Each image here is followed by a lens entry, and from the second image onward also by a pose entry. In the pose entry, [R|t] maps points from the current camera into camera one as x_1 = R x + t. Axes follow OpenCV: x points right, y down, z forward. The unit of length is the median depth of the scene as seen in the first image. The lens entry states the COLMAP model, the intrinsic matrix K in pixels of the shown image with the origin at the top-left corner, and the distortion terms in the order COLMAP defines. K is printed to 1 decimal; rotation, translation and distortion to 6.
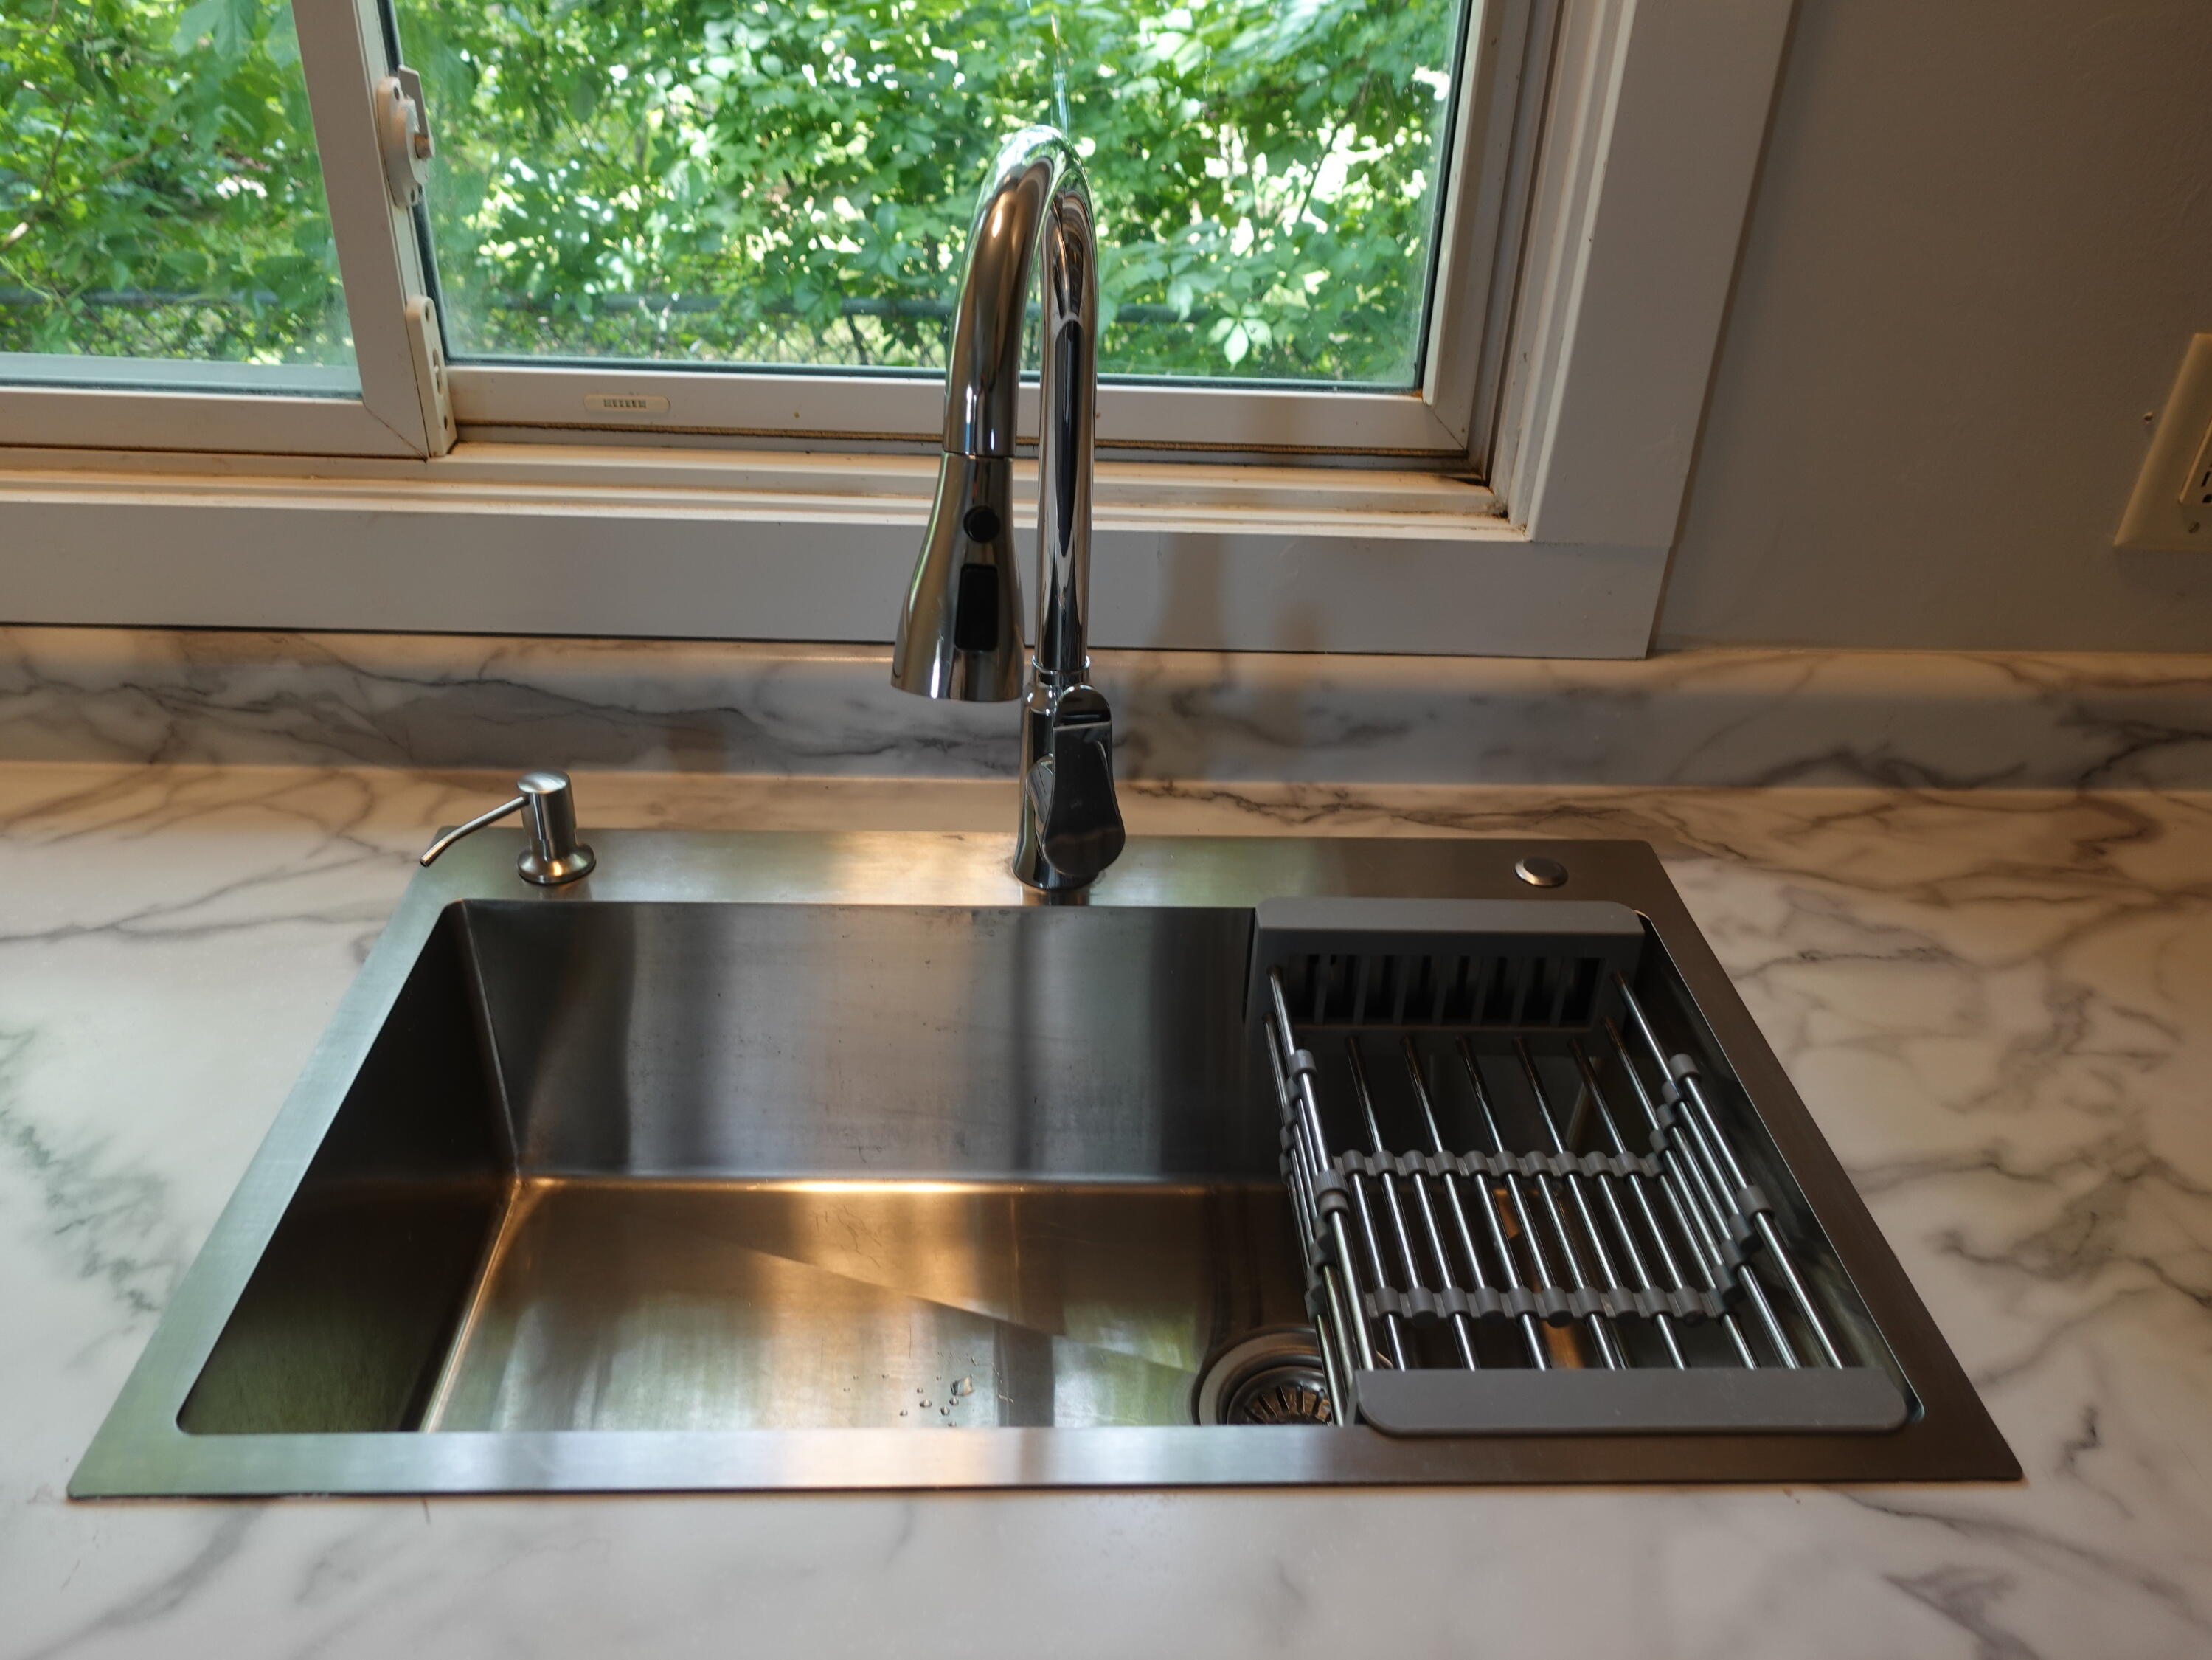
lens RADIAL K [[1716.4, 0, 1106.0], [0, 1716.4, 830.0], [0, 0, 1]] dist [0.007250, -0.003844]
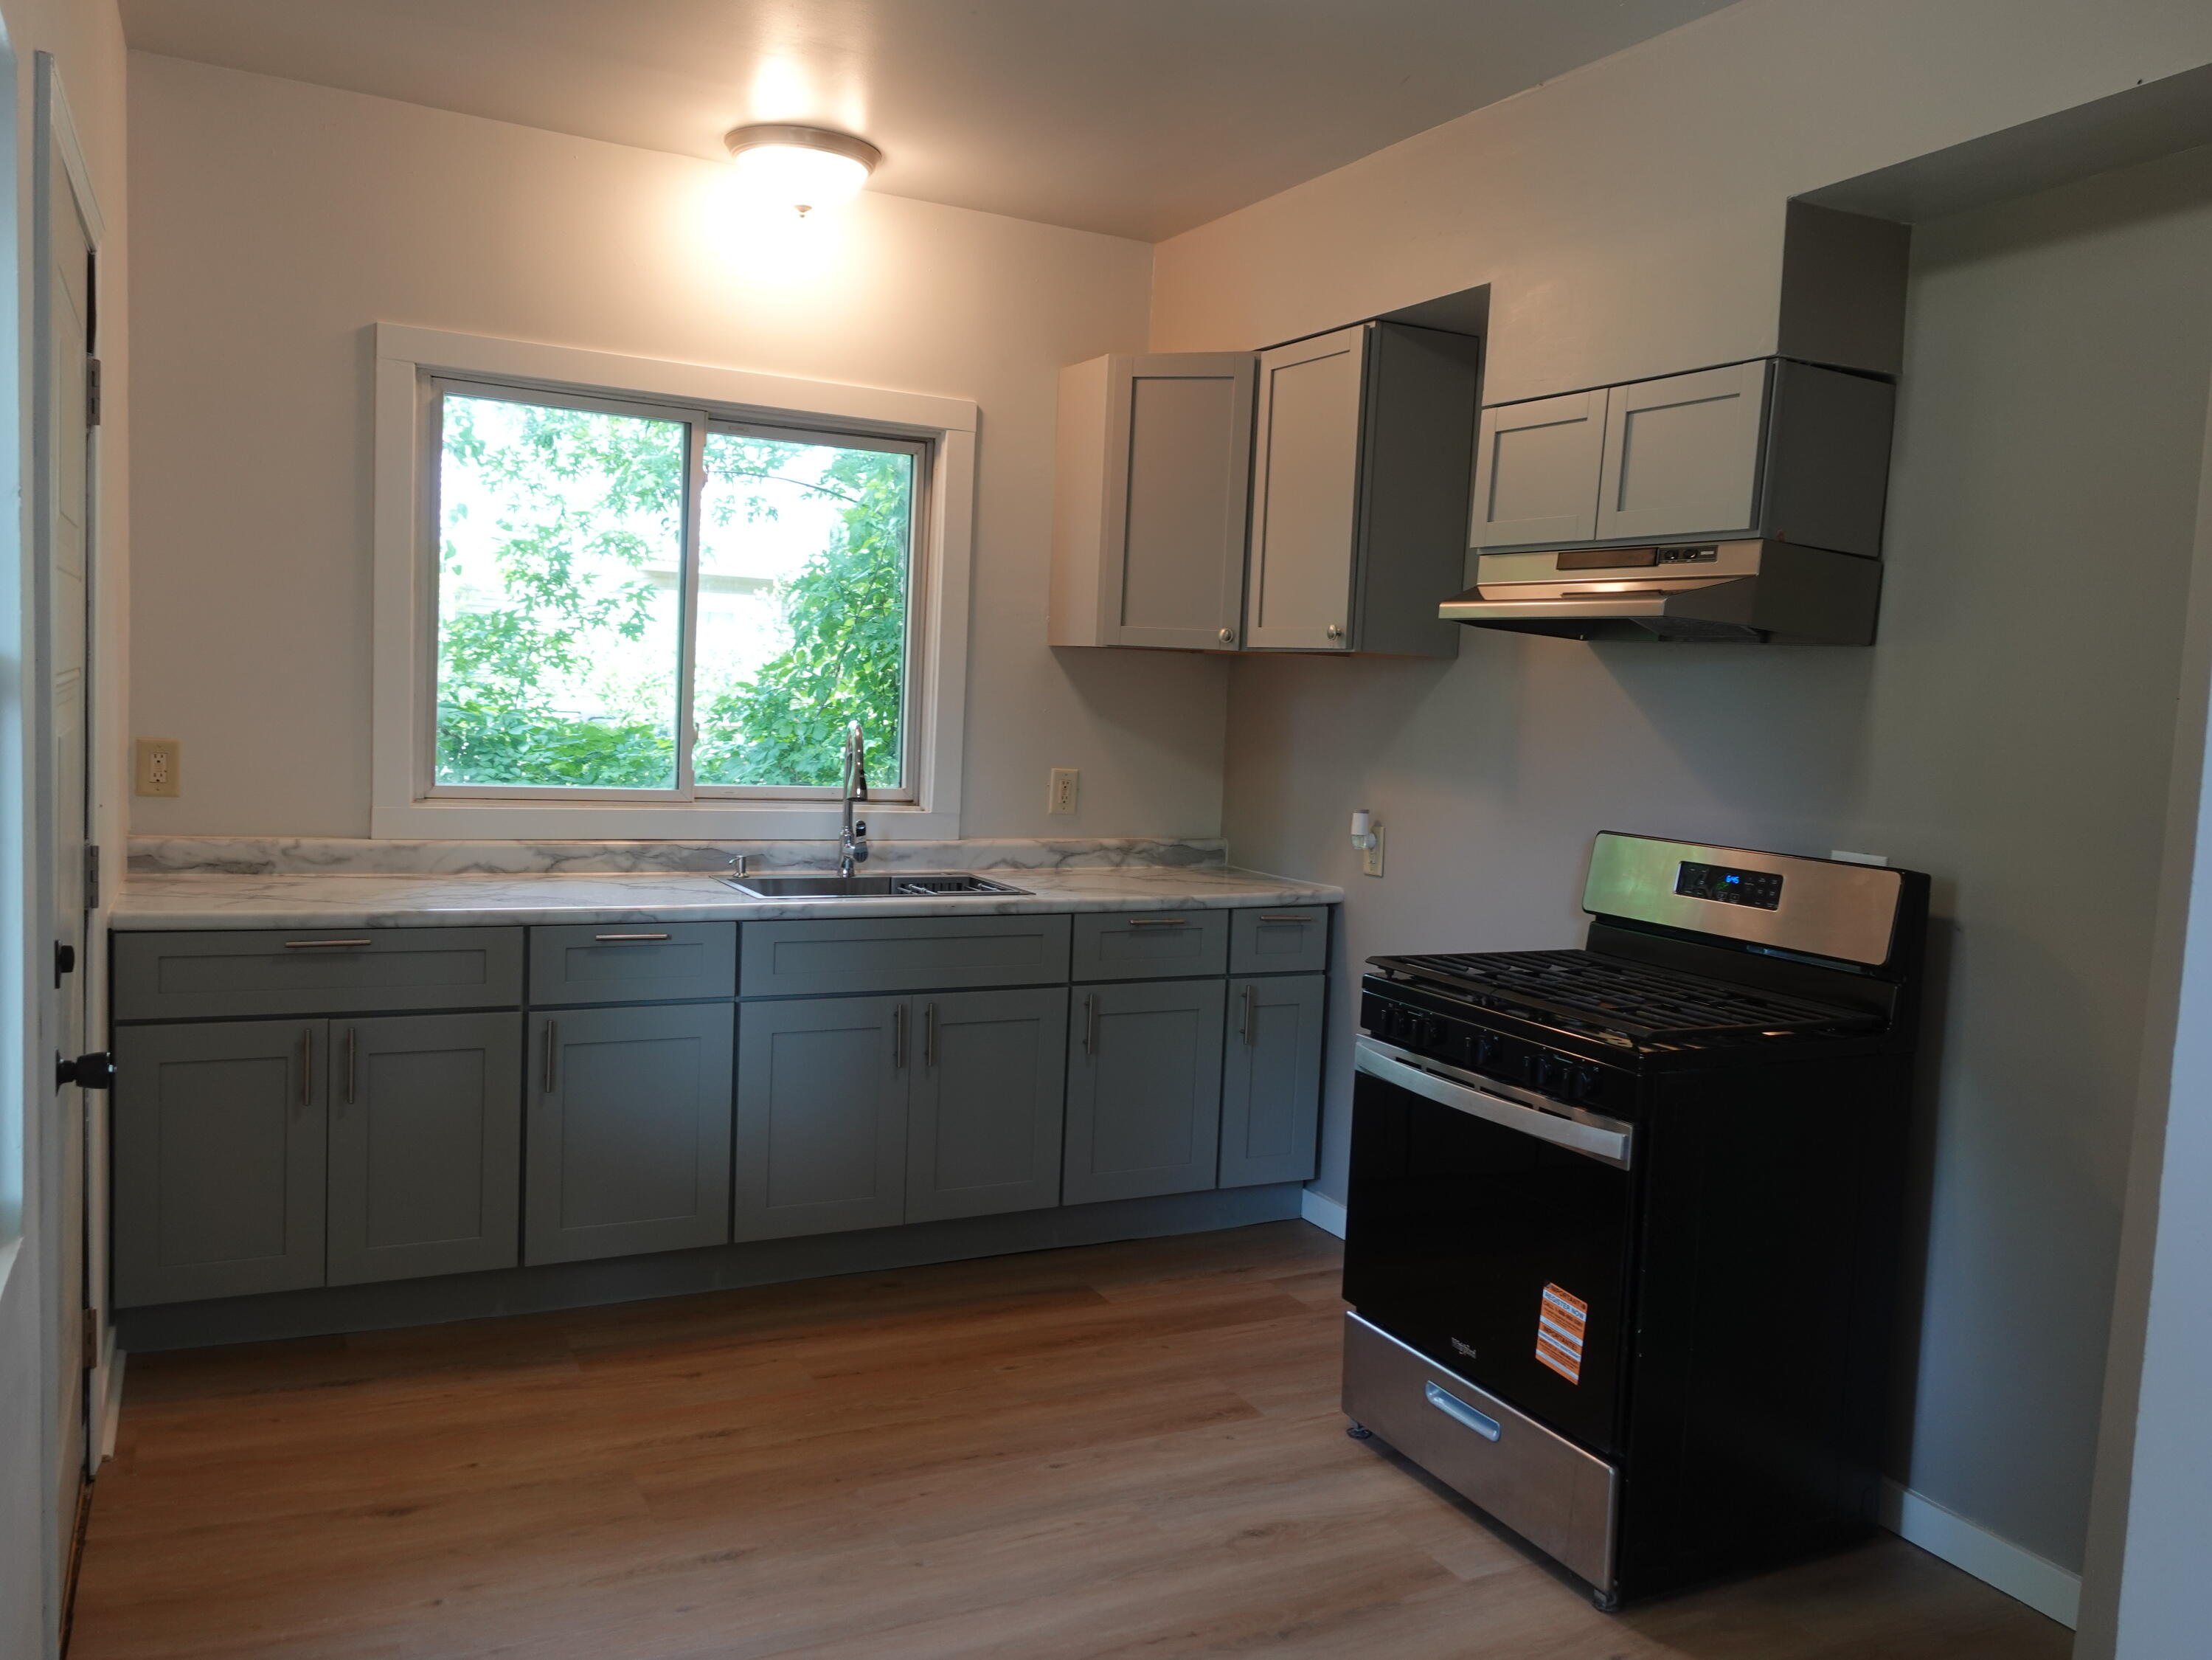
lens RADIAL K [[1725.2, 0, 1106.0], [0, 1725.2, 830.0], [0, 0, 1]] dist [0.001031, 0.002139]
pose [[0.909239, -0.034129, 0.414872, -1.211575], [0.207057, 0.901677, -0.379614, 1.675731], [-0.361124, 0.431062, 0.826907, -2.892447]]
